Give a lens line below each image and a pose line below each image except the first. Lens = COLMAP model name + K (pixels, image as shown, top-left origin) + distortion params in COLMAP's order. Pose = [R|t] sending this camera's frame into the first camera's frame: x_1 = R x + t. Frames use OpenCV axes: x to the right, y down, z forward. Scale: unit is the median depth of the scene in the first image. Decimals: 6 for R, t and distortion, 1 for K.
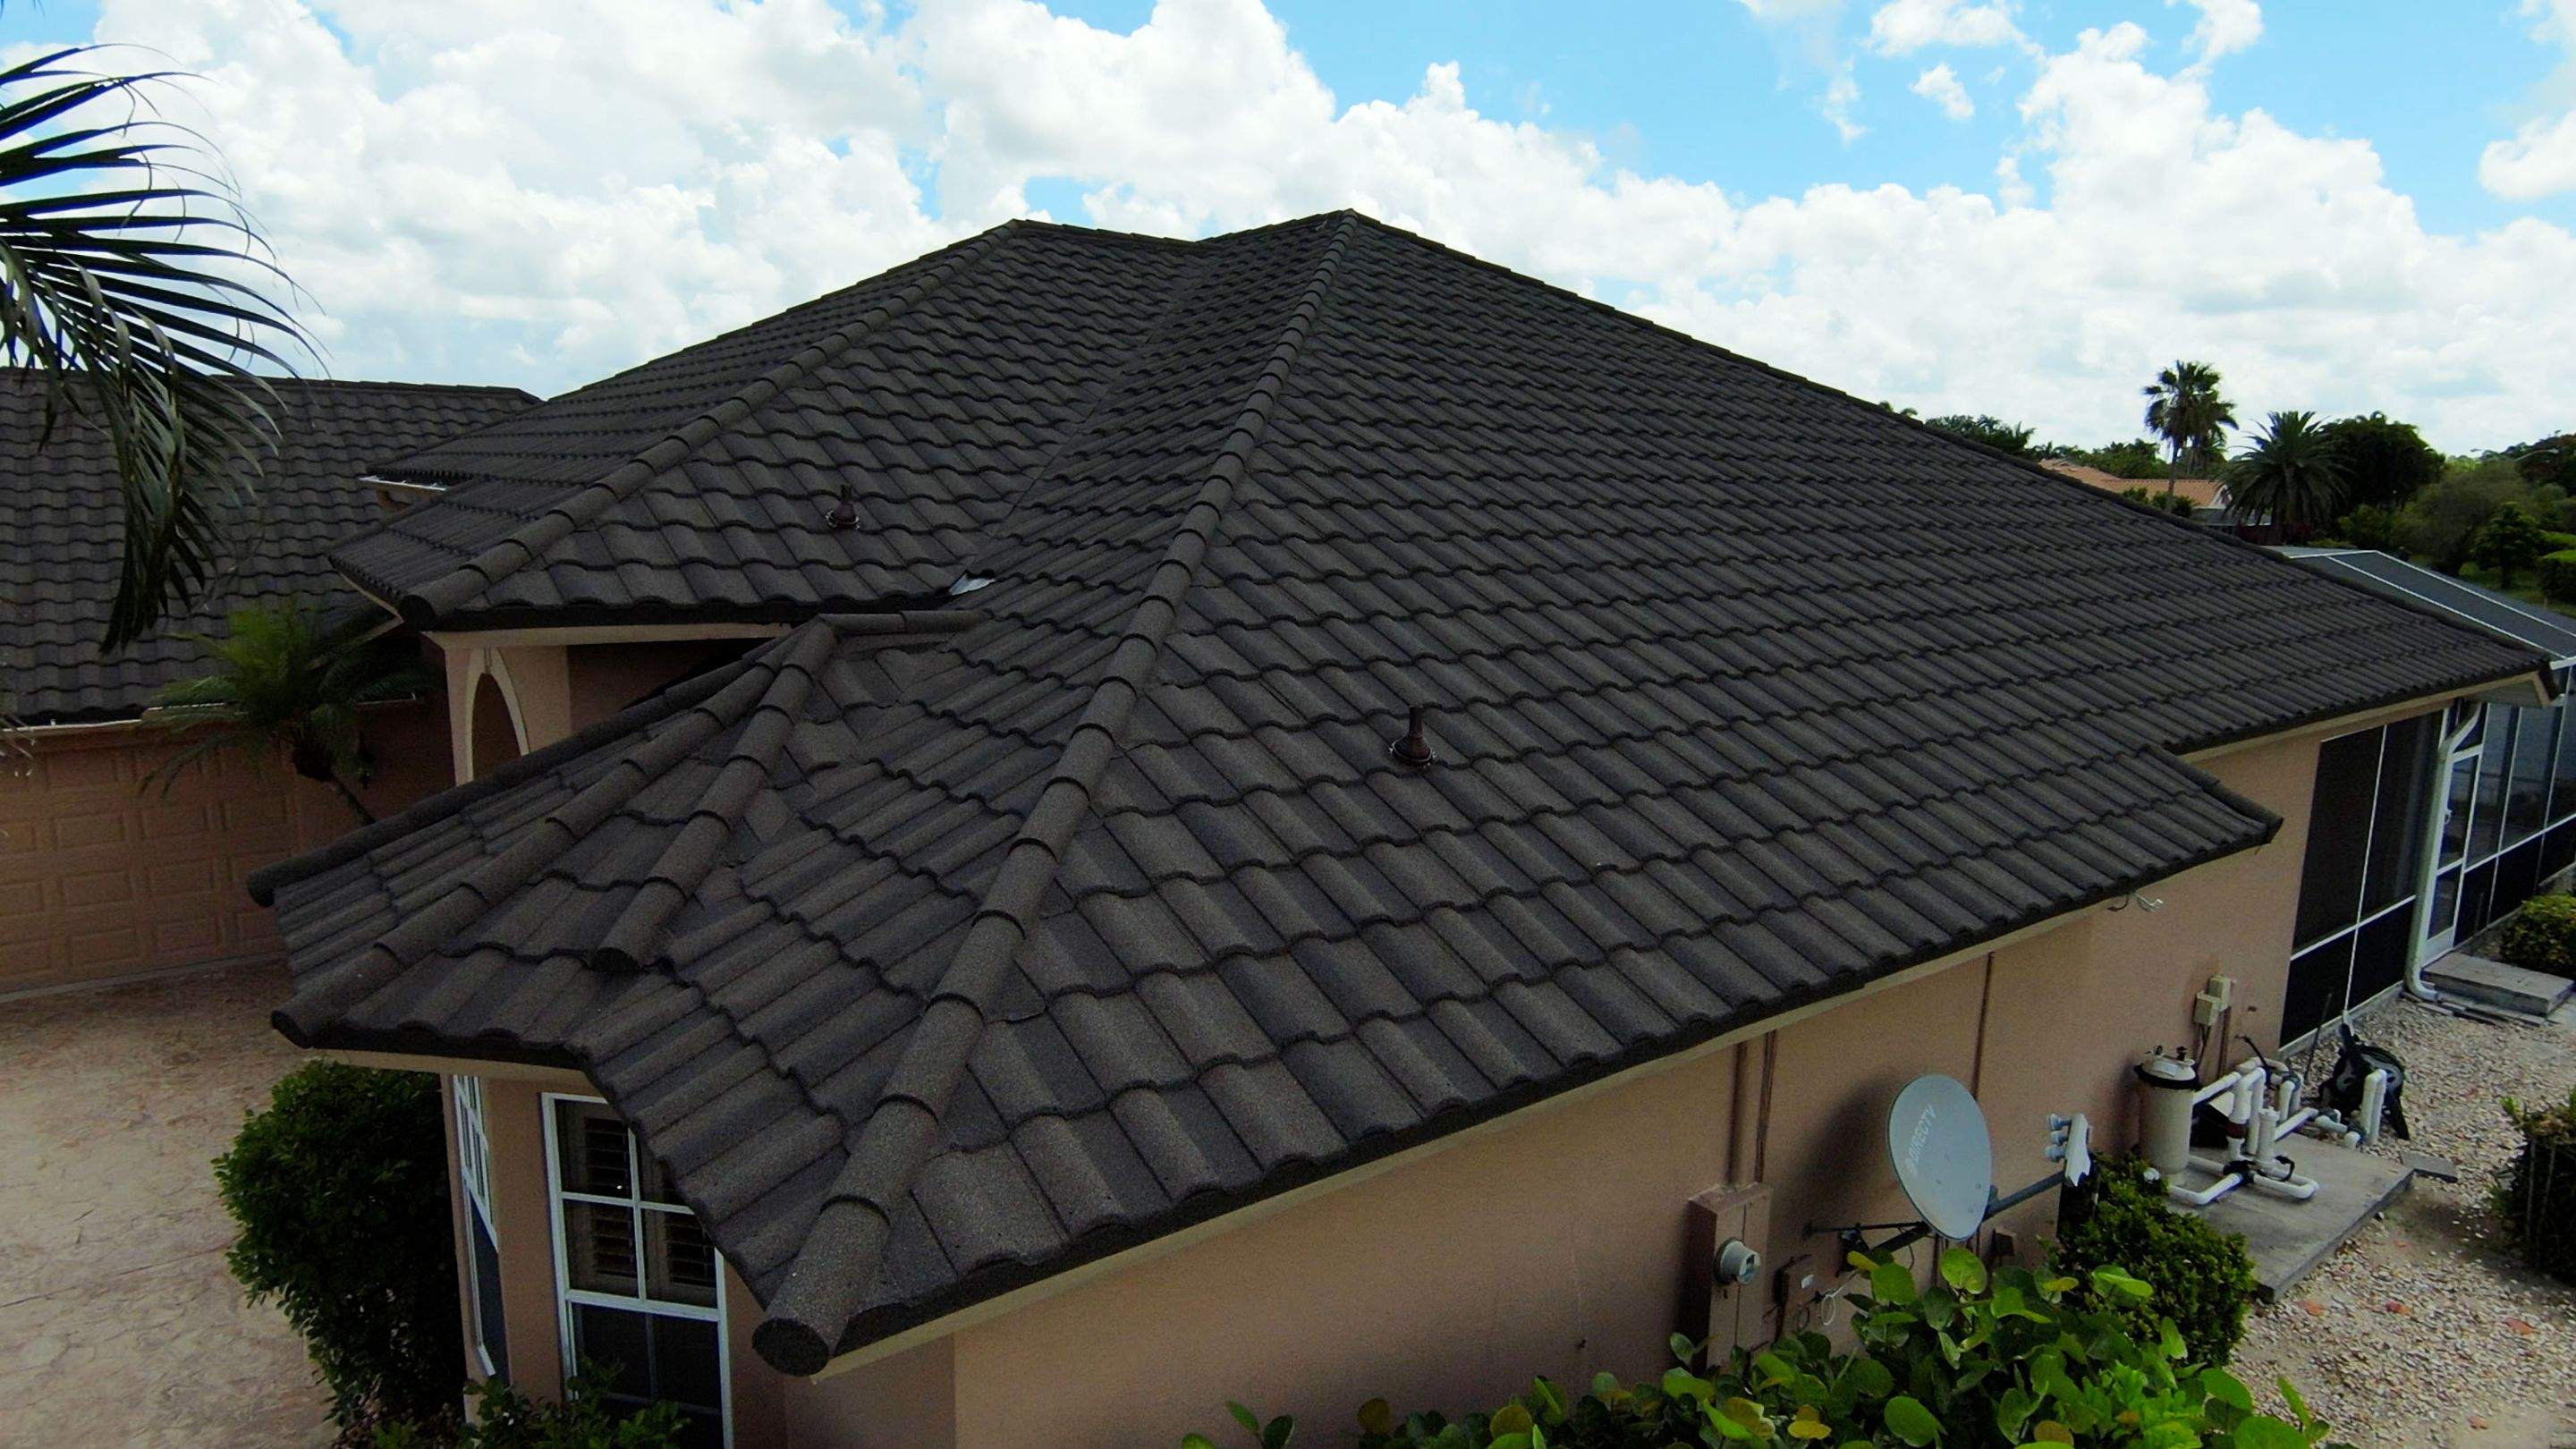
lens RADIAL K [[1456.5, 0, 1280.9], [0, 1456.5, 723.4], [0, 0, 1]] dist [0.002913, -0.000684]
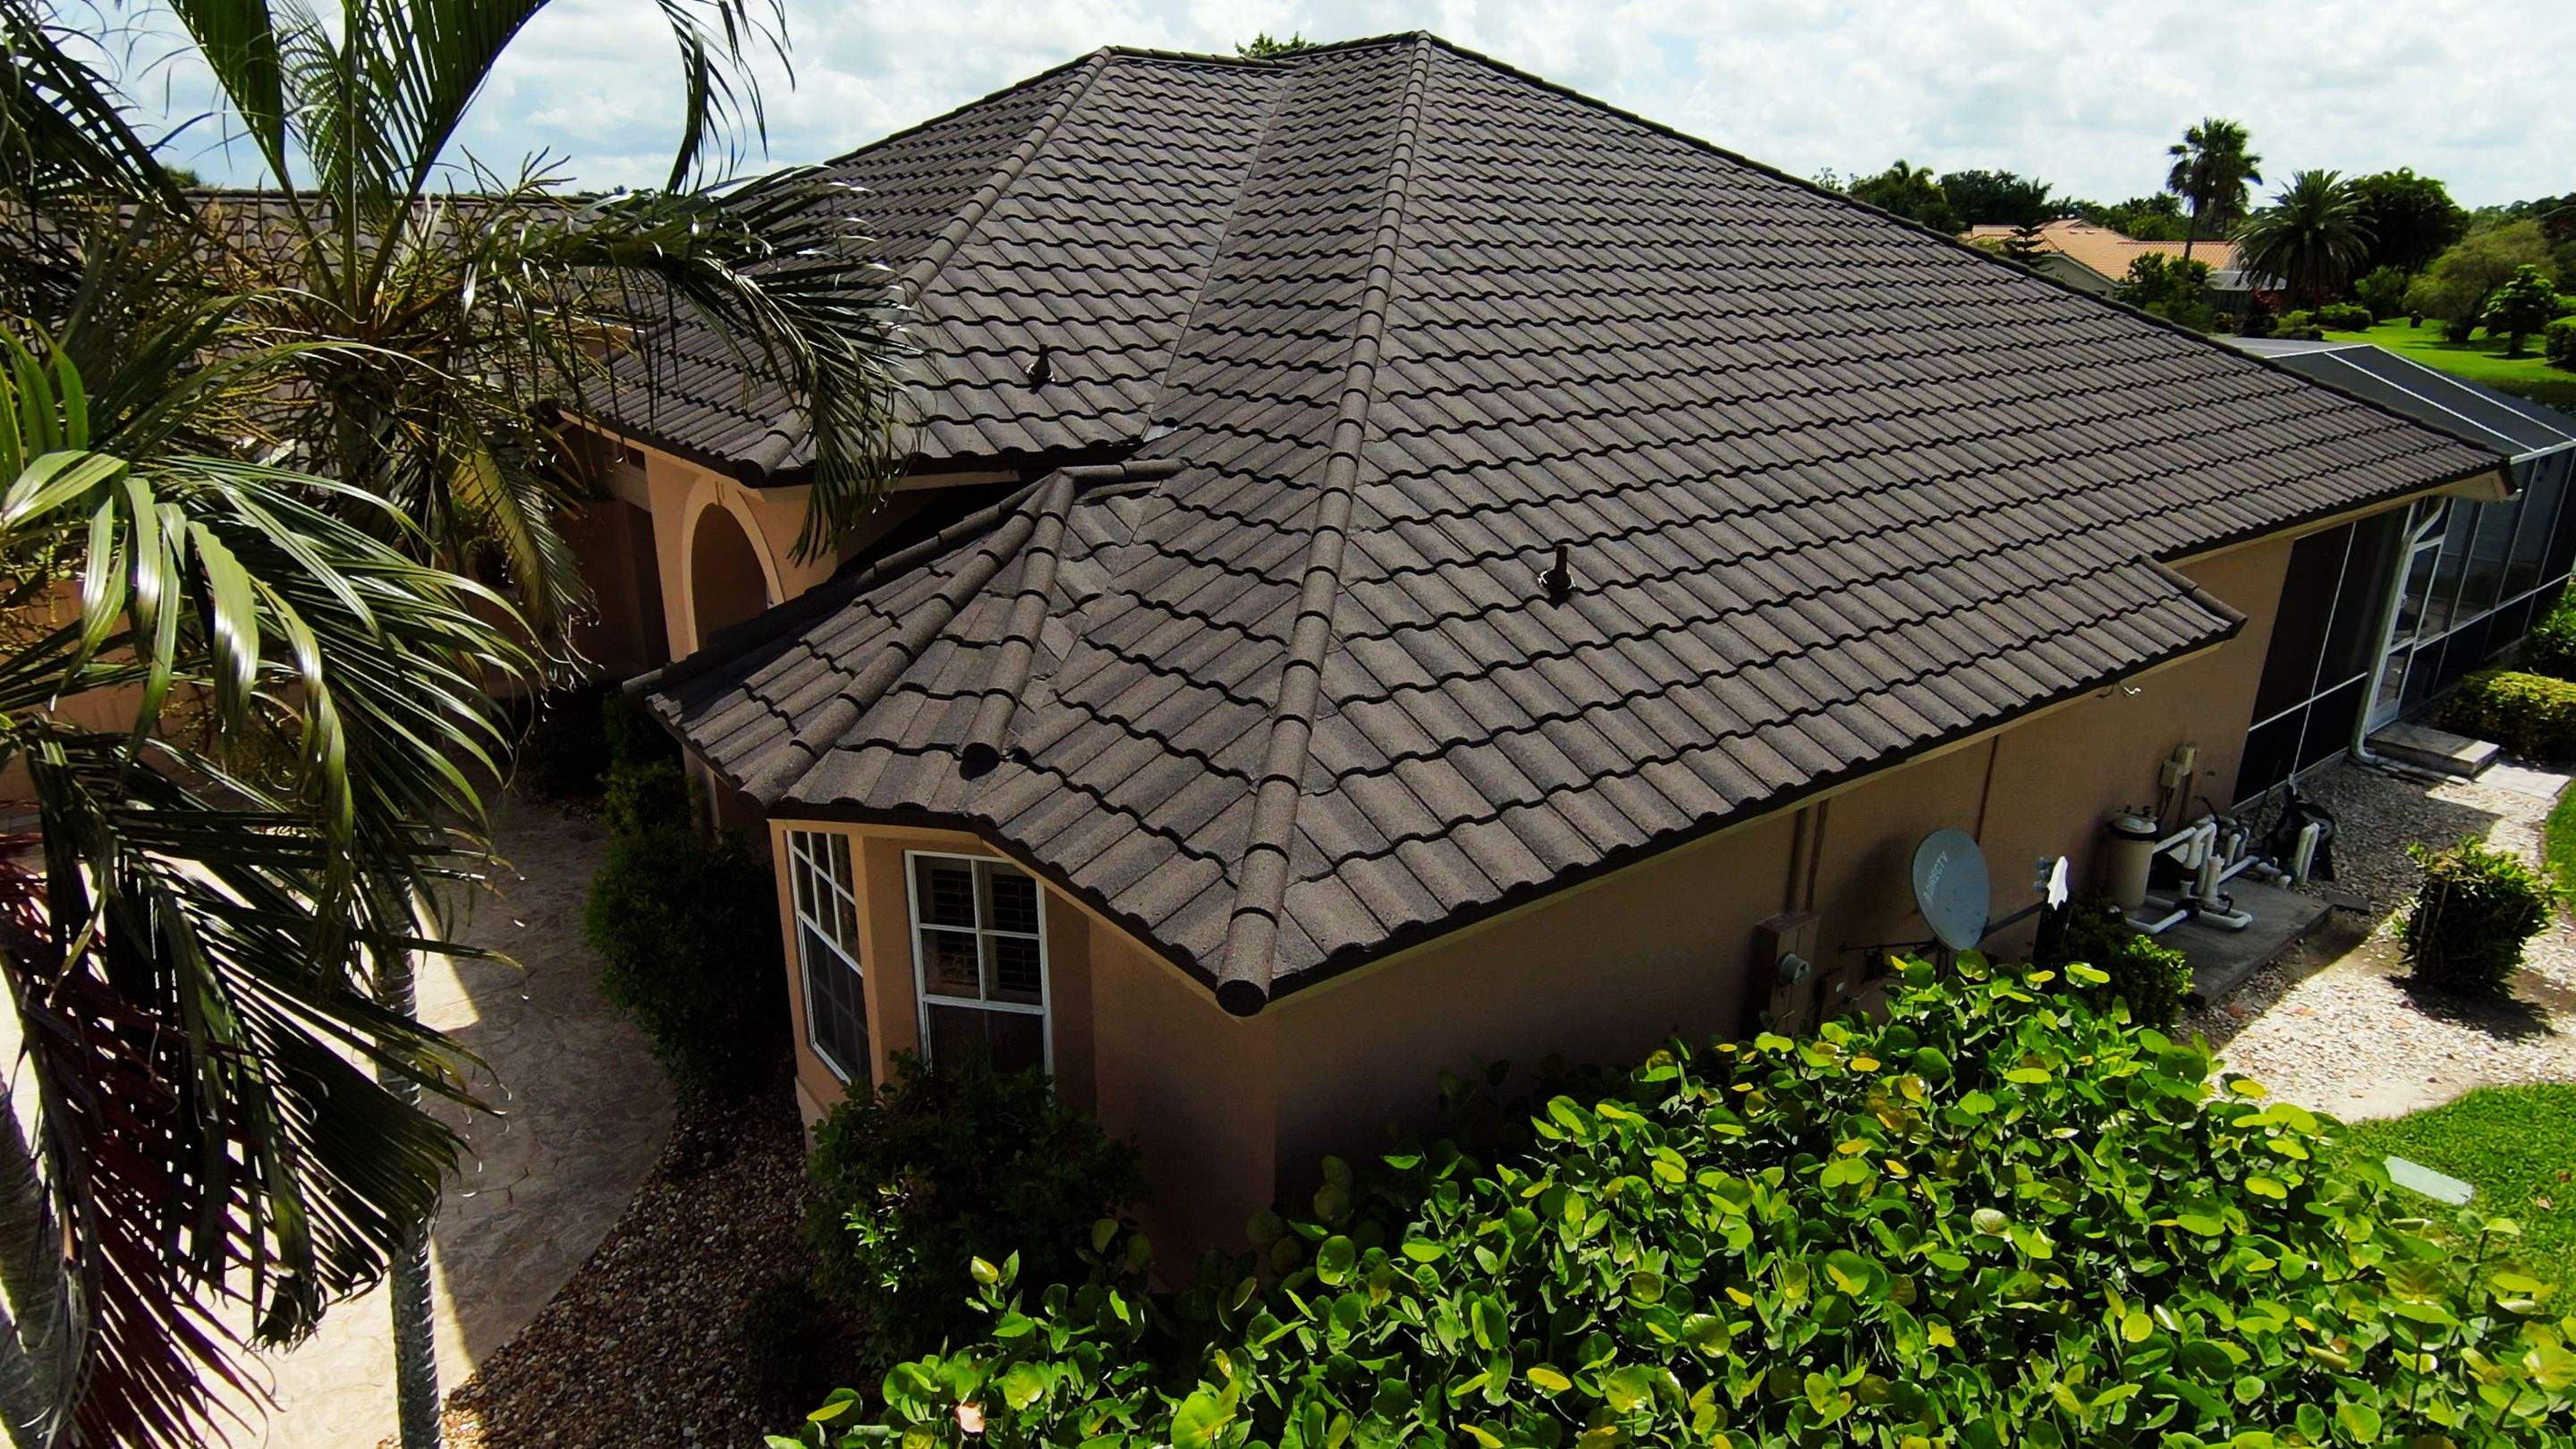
lens RADIAL K [[1456.5, 0, 1280.9], [0, 1456.5, 723.4], [0, 0, 1]] dist [0.002913, -0.000684]
pose [[0.999938, -0.009433, 0.005955, -0.119794], [0.008407, 0.988111, 0.153514, -0.041433], [-0.007333, -0.153454, 0.988129, -0.200039]]
